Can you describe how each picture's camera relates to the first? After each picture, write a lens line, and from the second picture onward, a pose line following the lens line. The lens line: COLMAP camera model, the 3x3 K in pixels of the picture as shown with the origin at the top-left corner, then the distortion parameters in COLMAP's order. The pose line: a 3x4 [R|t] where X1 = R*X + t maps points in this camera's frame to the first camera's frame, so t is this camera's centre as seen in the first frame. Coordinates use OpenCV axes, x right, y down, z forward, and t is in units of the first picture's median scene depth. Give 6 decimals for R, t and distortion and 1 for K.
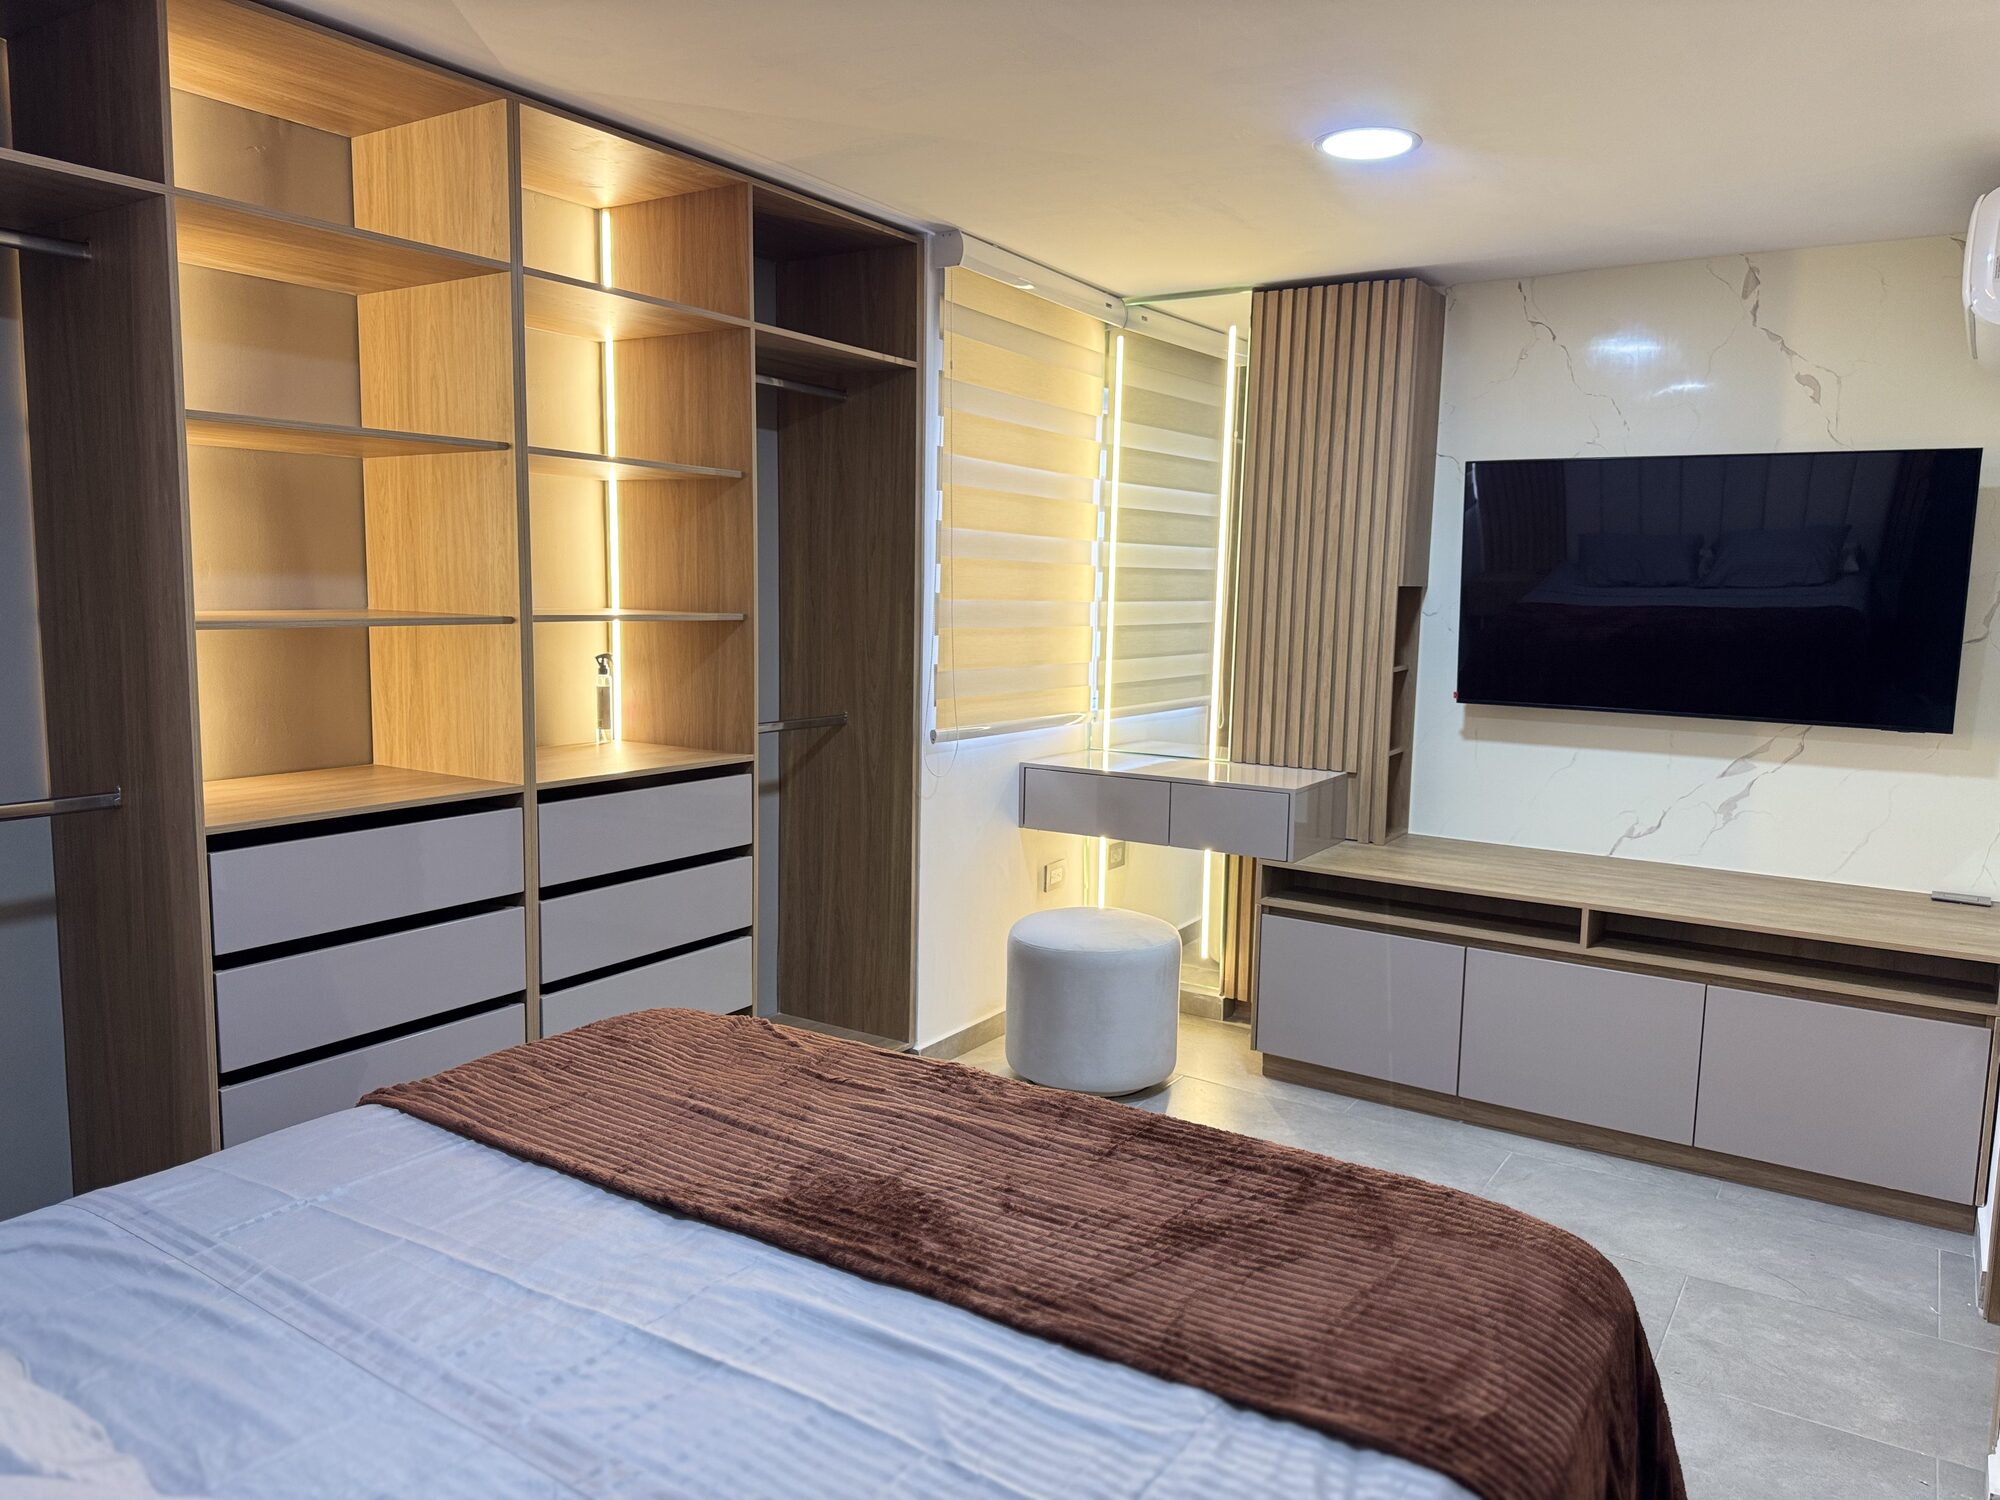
lens RADIAL K [[1402.9, 0, 1027.8], [0, 1402.9, 757.3], [0, 0, 1]] dist [0.046171, -0.055136]
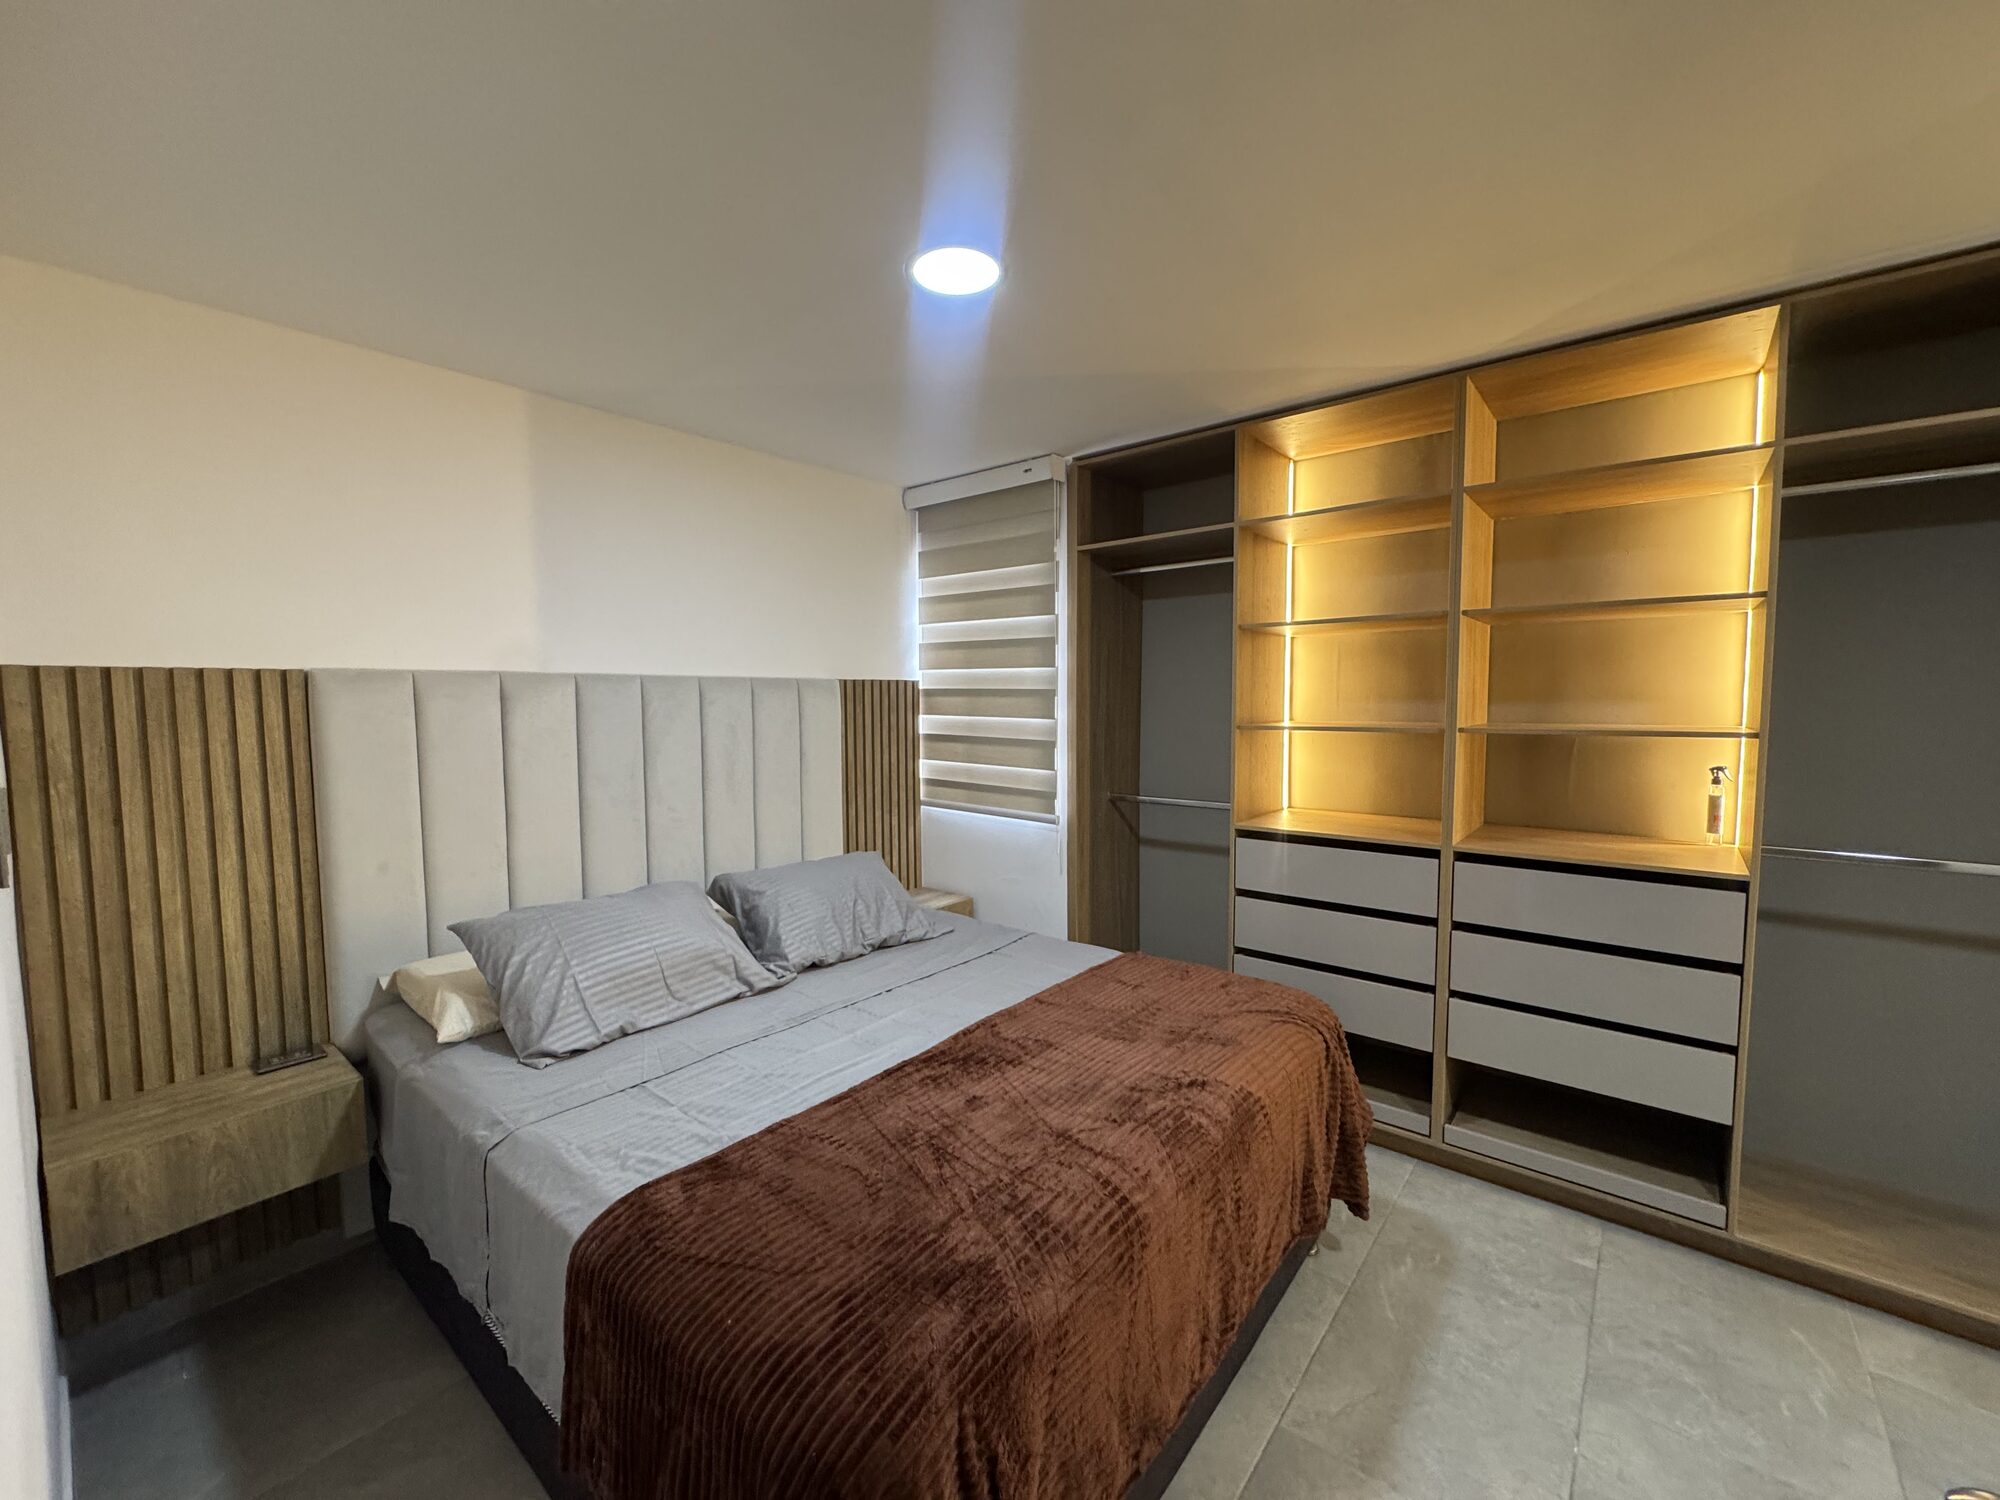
lens RADIAL K [[798.6, 0, 979.5], [0, 798.6, 747.4], [0, 0, 1]] dist [-0.004496, 0.001742]
pose [[-0.123554, 0.049379, -0.991109, 0.507363], [-0.116259, 0.991163, 0.063875, -0.077022], [0.985504, 0.123117, -0.116721, 0.625249]]
